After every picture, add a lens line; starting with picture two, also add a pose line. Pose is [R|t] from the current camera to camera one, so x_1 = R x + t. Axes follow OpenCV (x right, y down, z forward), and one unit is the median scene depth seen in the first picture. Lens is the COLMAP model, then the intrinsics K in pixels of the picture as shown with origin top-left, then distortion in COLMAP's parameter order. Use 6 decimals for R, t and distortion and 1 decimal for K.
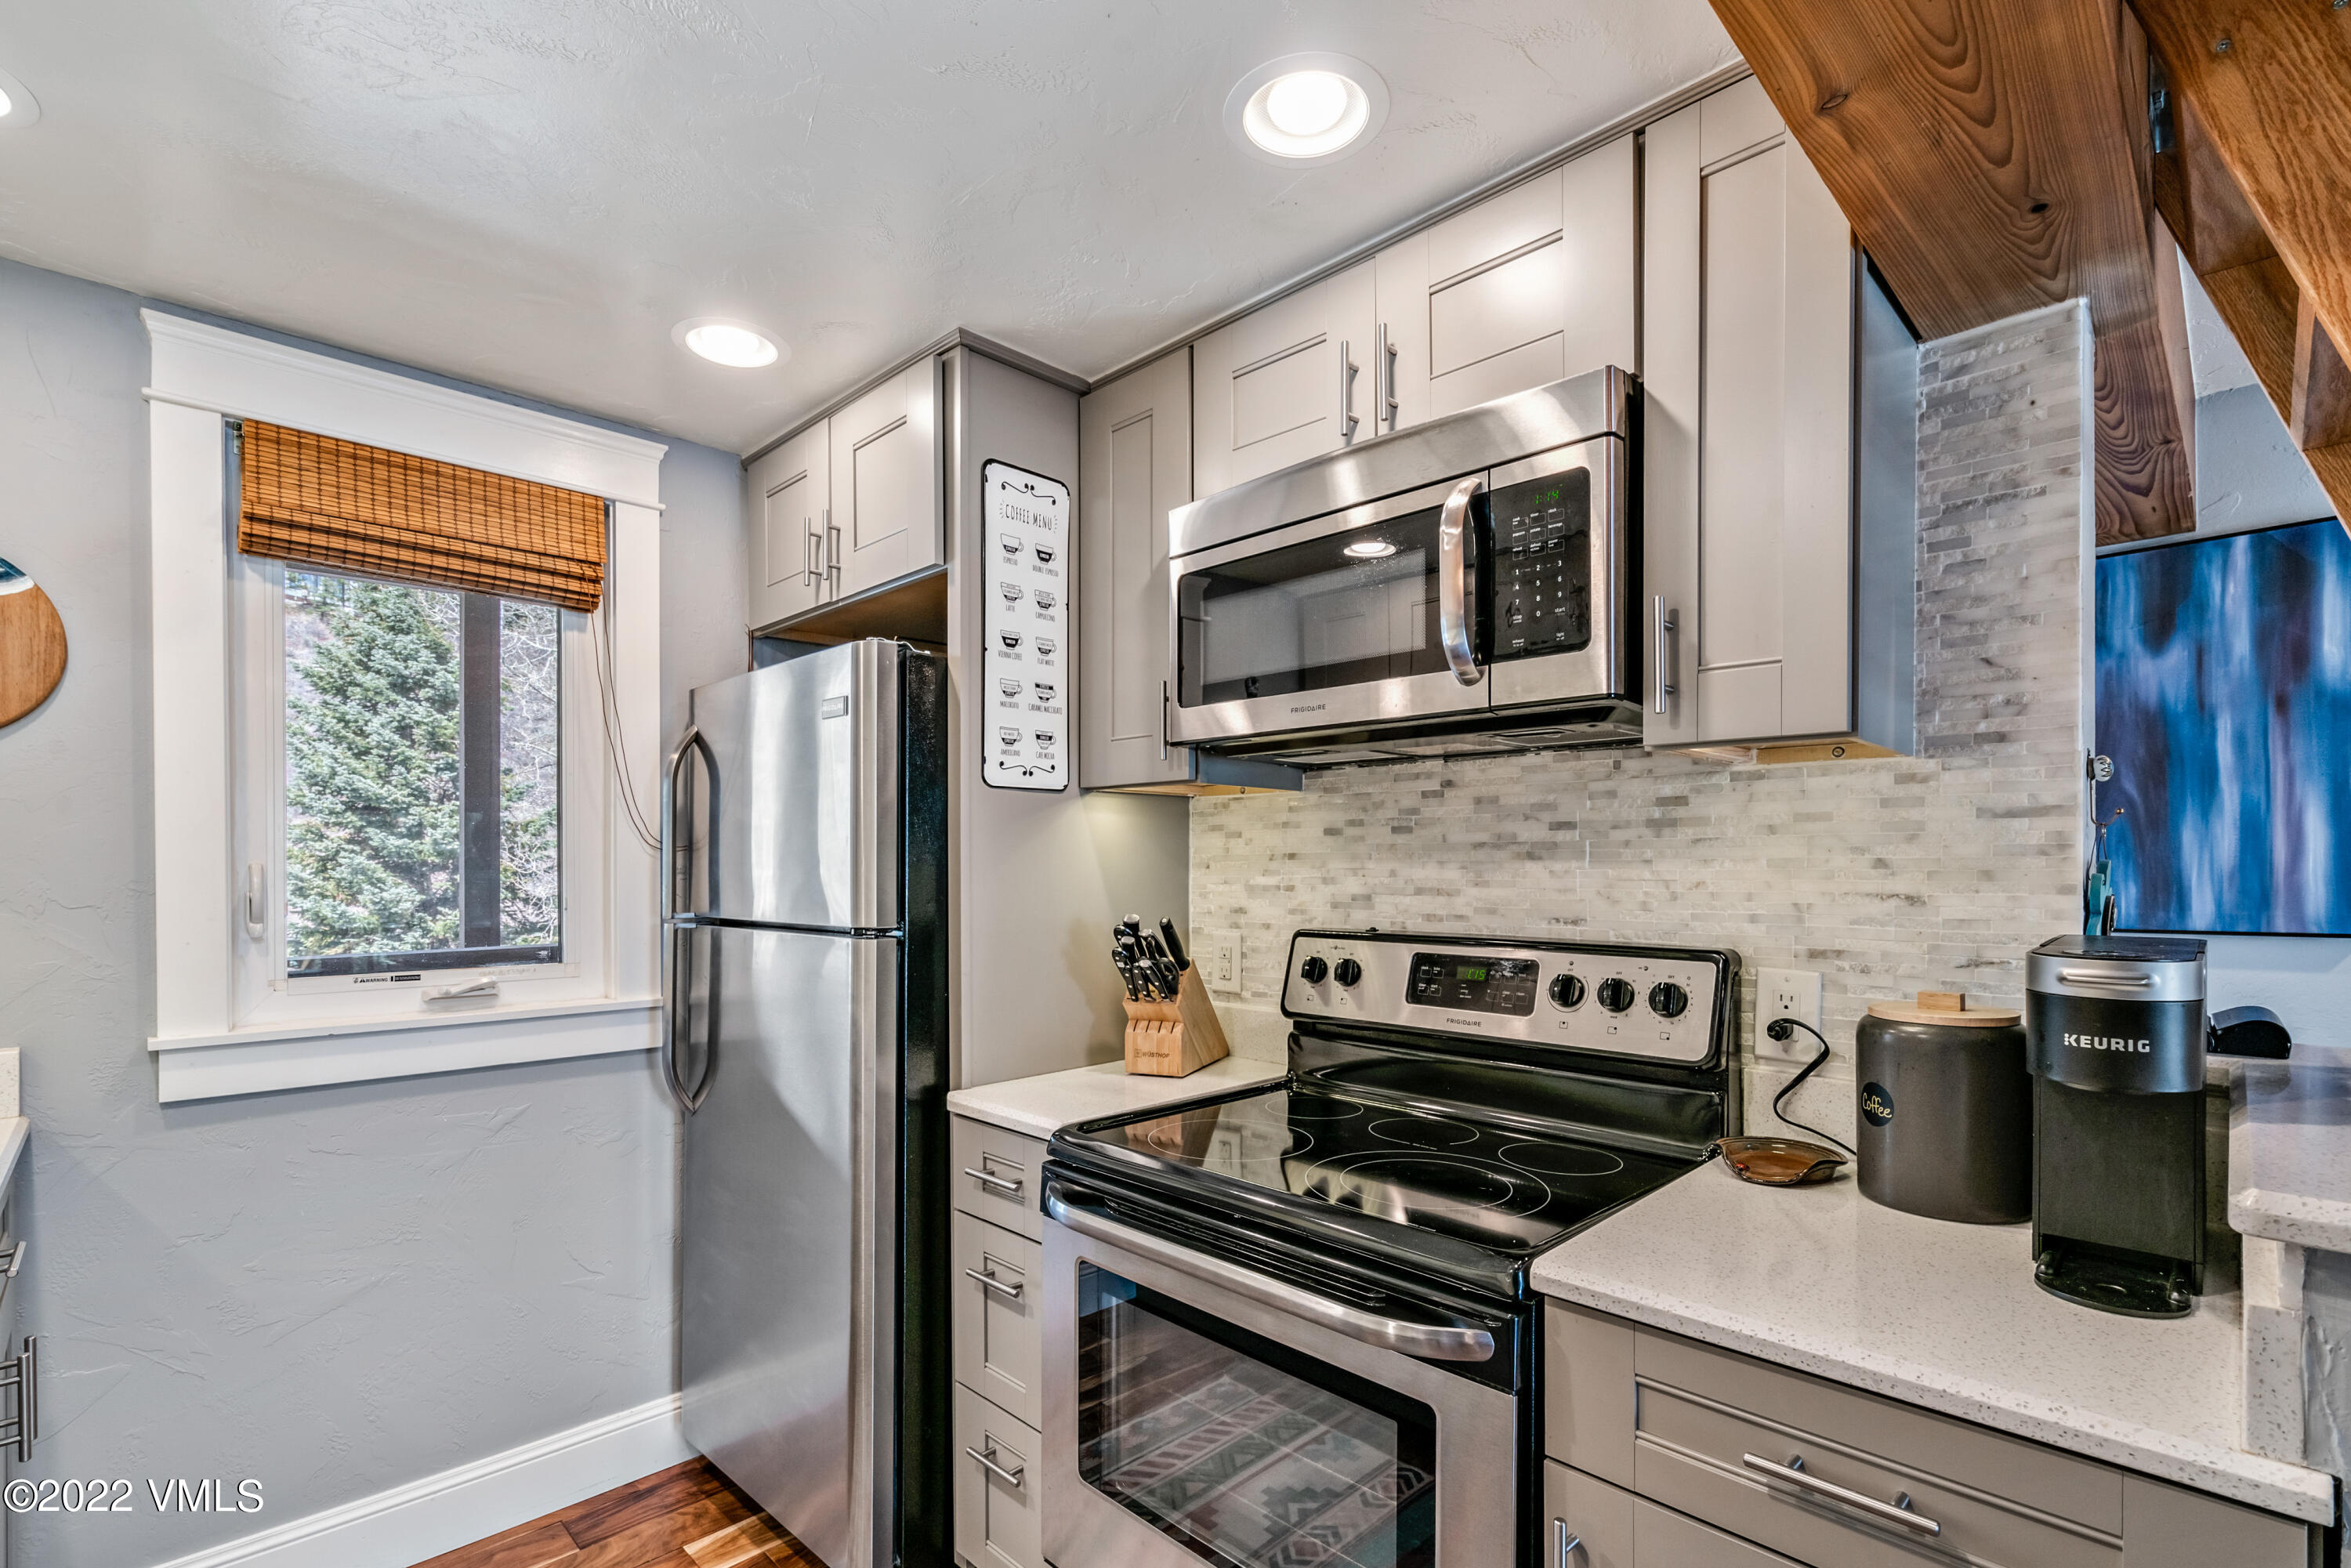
lens RADIAL K [[1071.0, 0, 1159.6], [0, 1071.0, 862.2], [0, 0, 1]] dist [-0.012511, 0.005980]
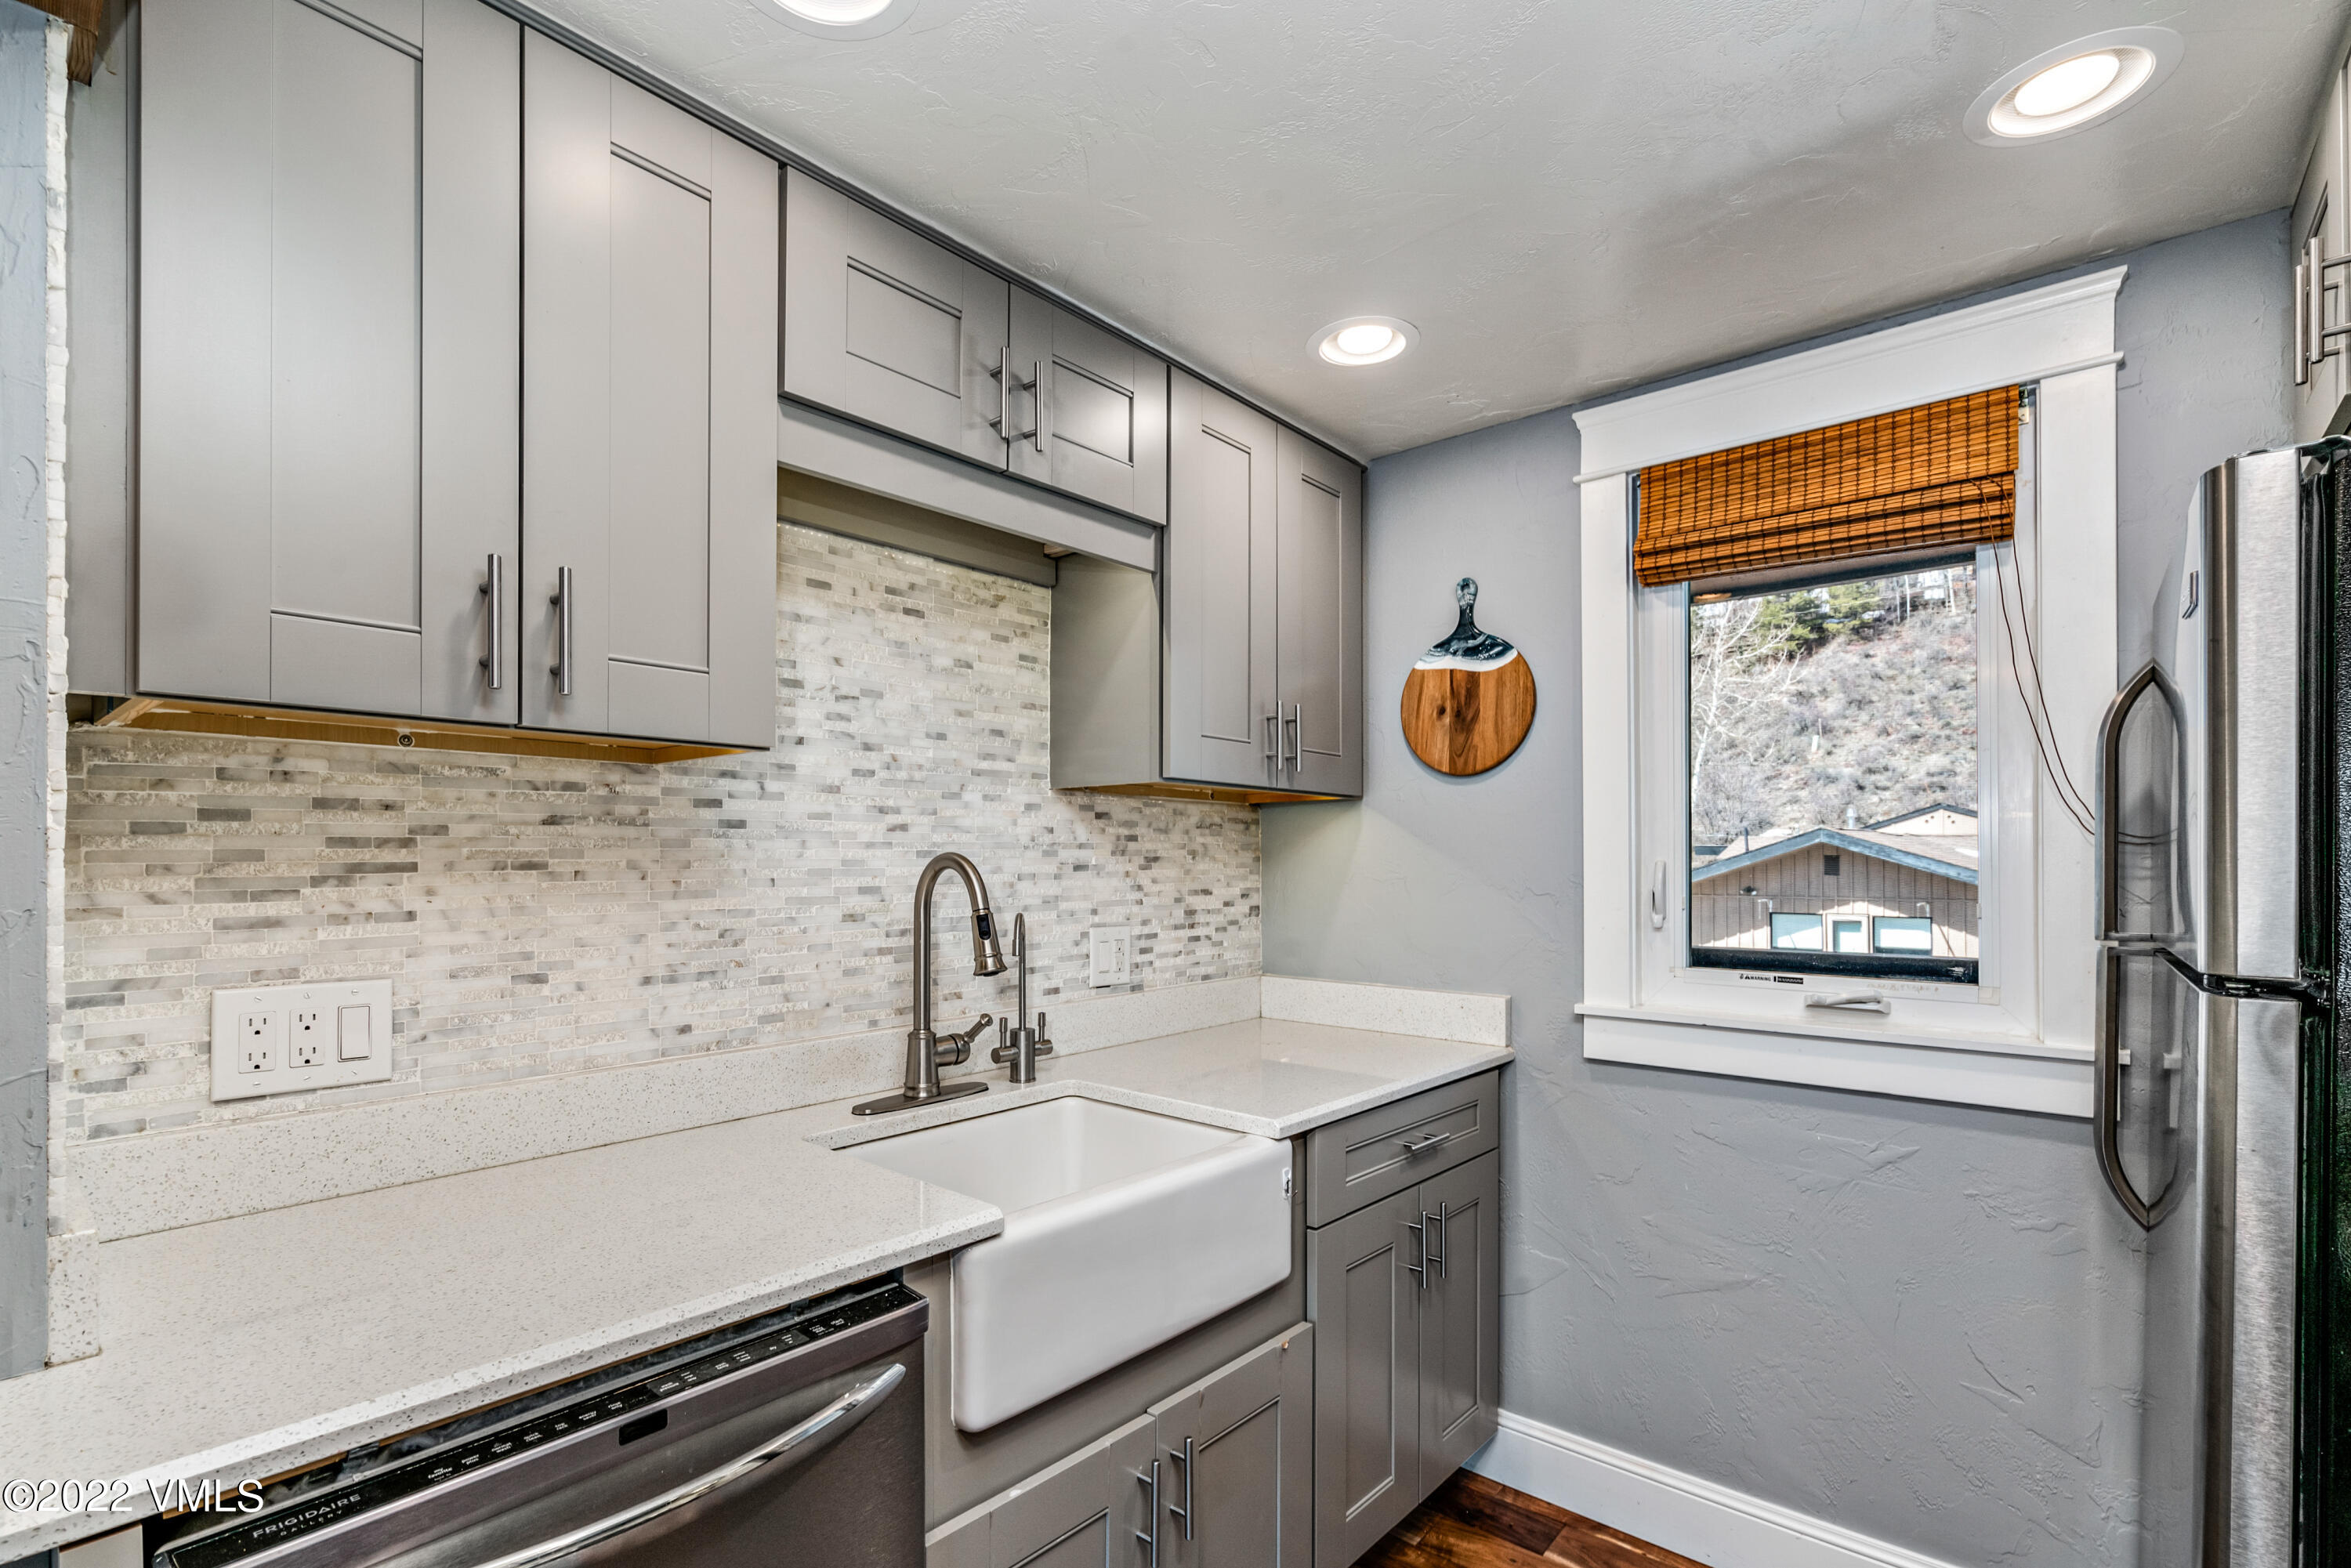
lens RADIAL K [[1071.0, 0, 1161.0], [0, 1071.0, 854.8], [0, 0, 1]] dist [-0.012511, 0.005980]
pose [[0.086797, -0.005940, -0.996208, 0.219814], [0.000418, 0.999982, -0.005926, 0.001378], [0.996226, 0.000098, 0.086798, 0.377794]]
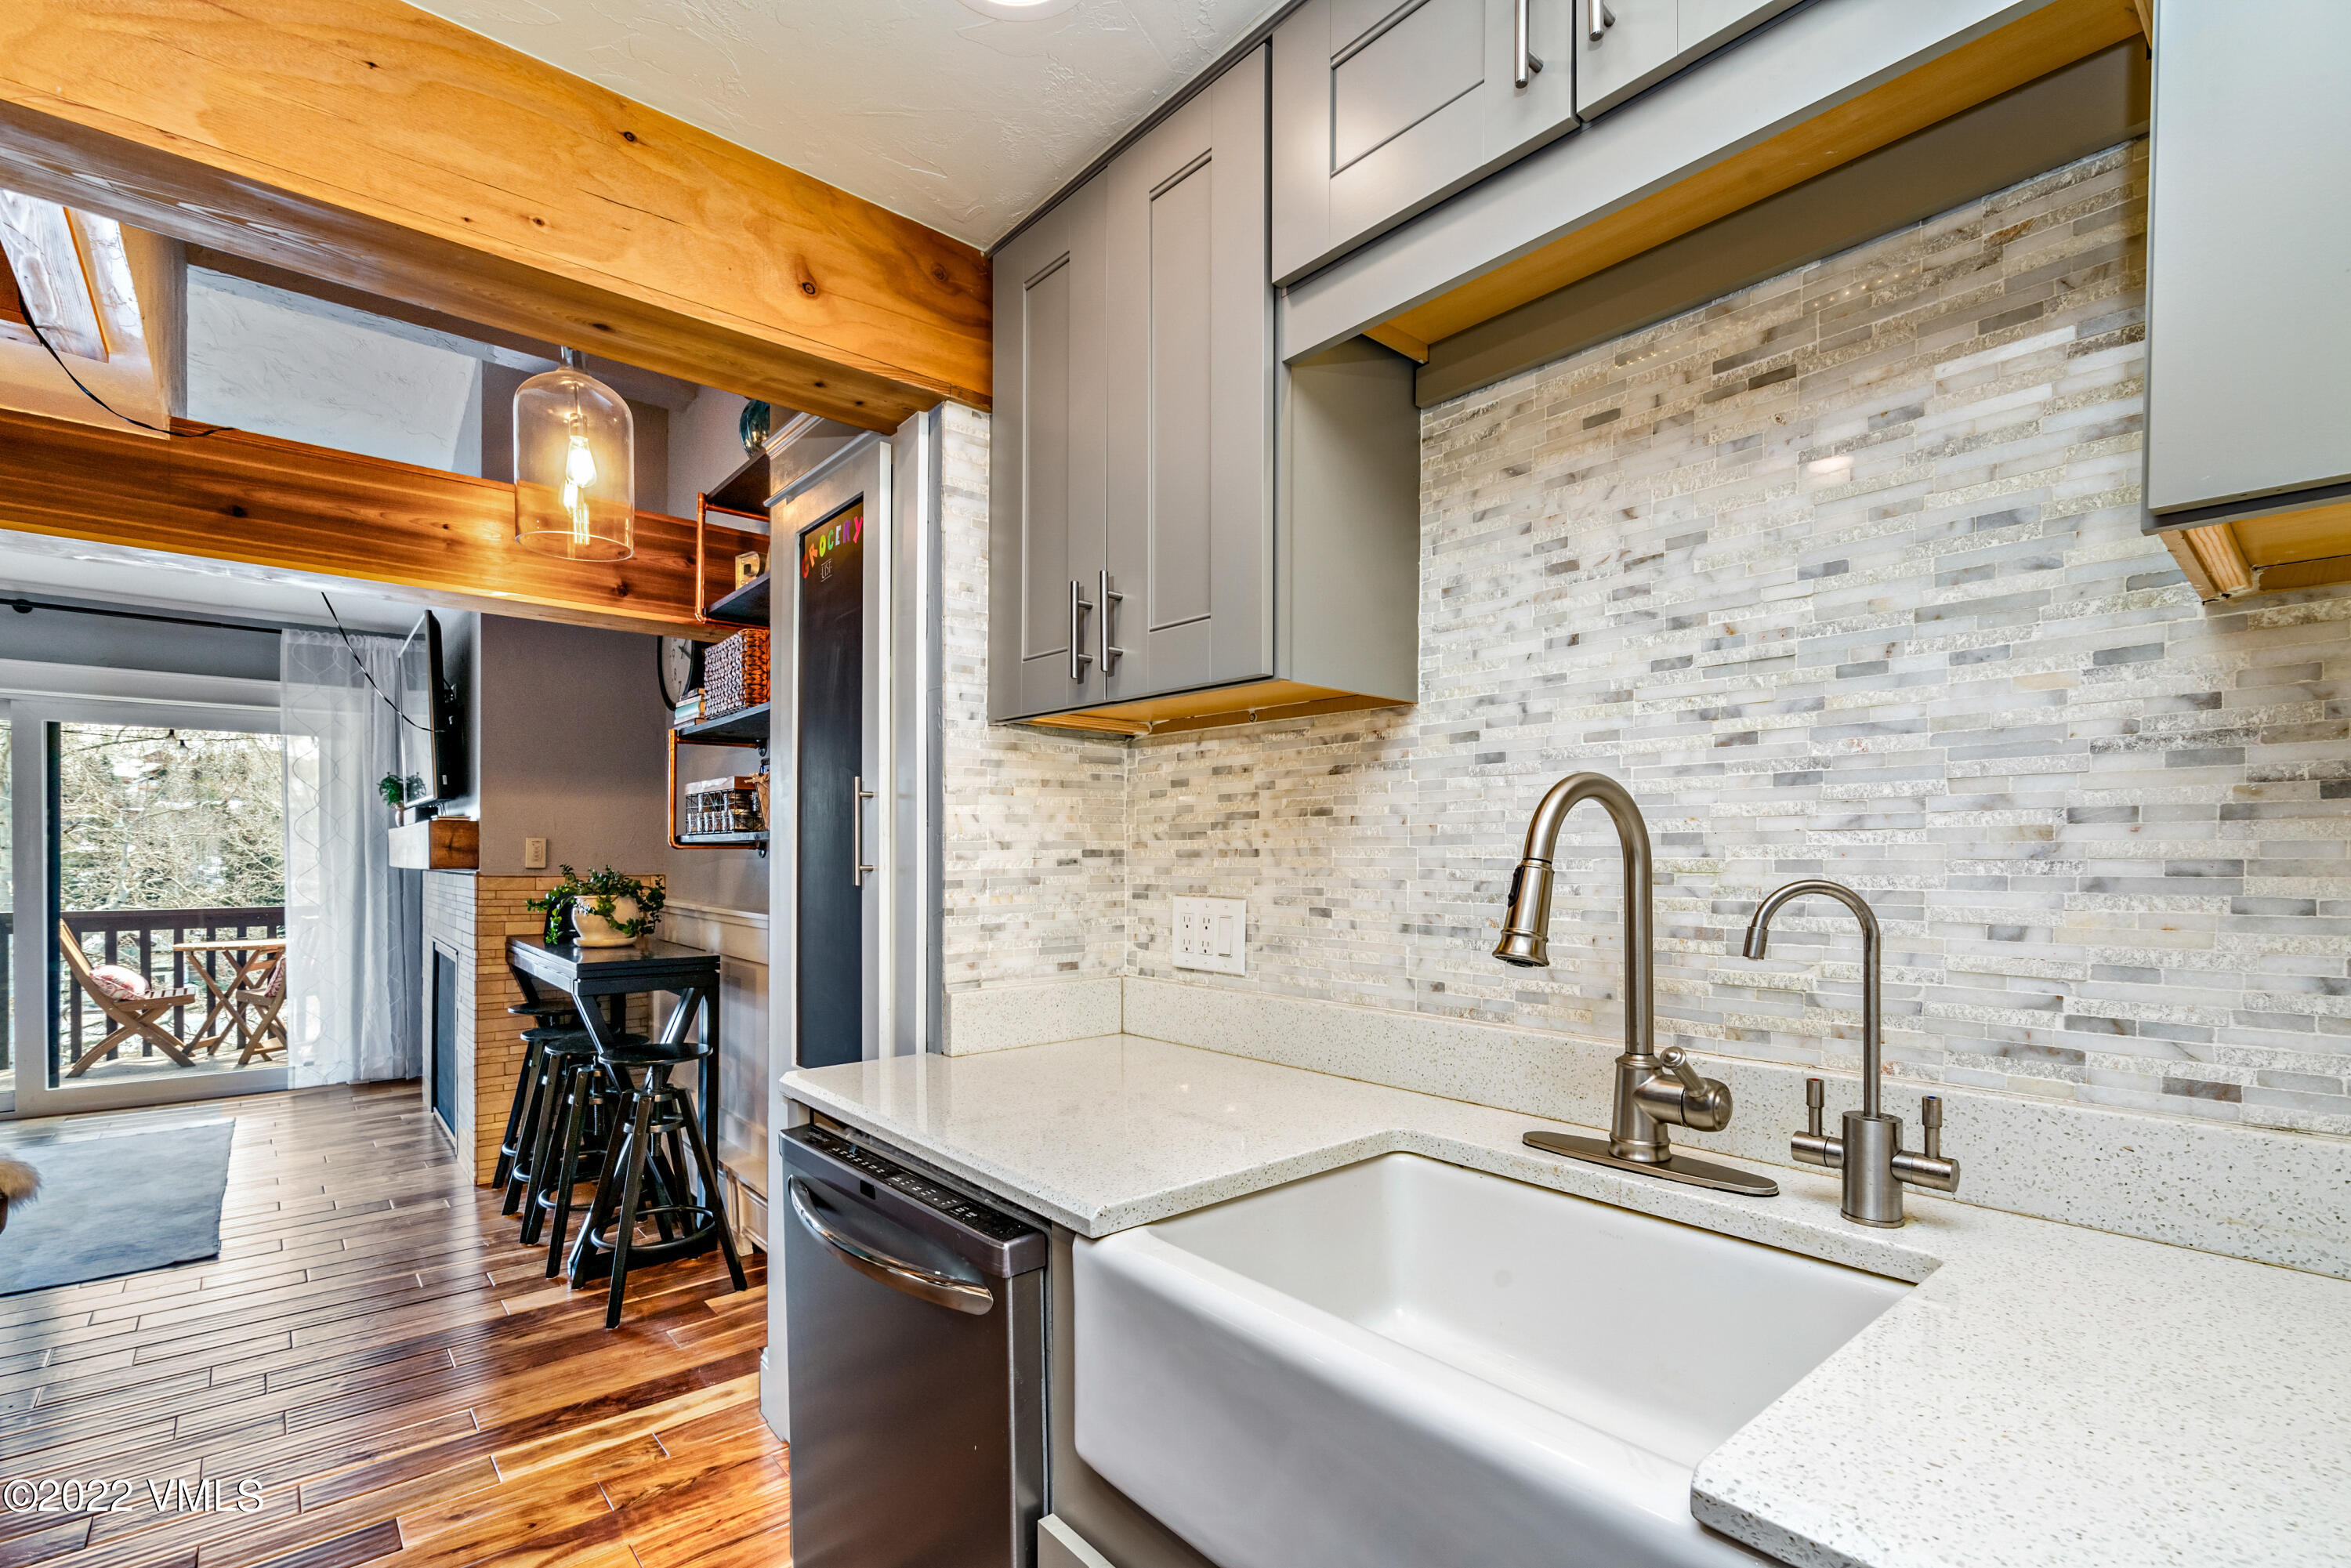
lens RADIAL K [[1071.0, 0, 1159.3], [0, 1071.0, 857.7], [0, 0, 1]] dist [-0.012511, 0.005980]
pose [[-0.998151, -0.003909, 0.060653, -0.497633], [-0.003614, 0.999981, 0.004975, 0.037128], [-0.060672, 0.004747, -0.998146, 0.858546]]
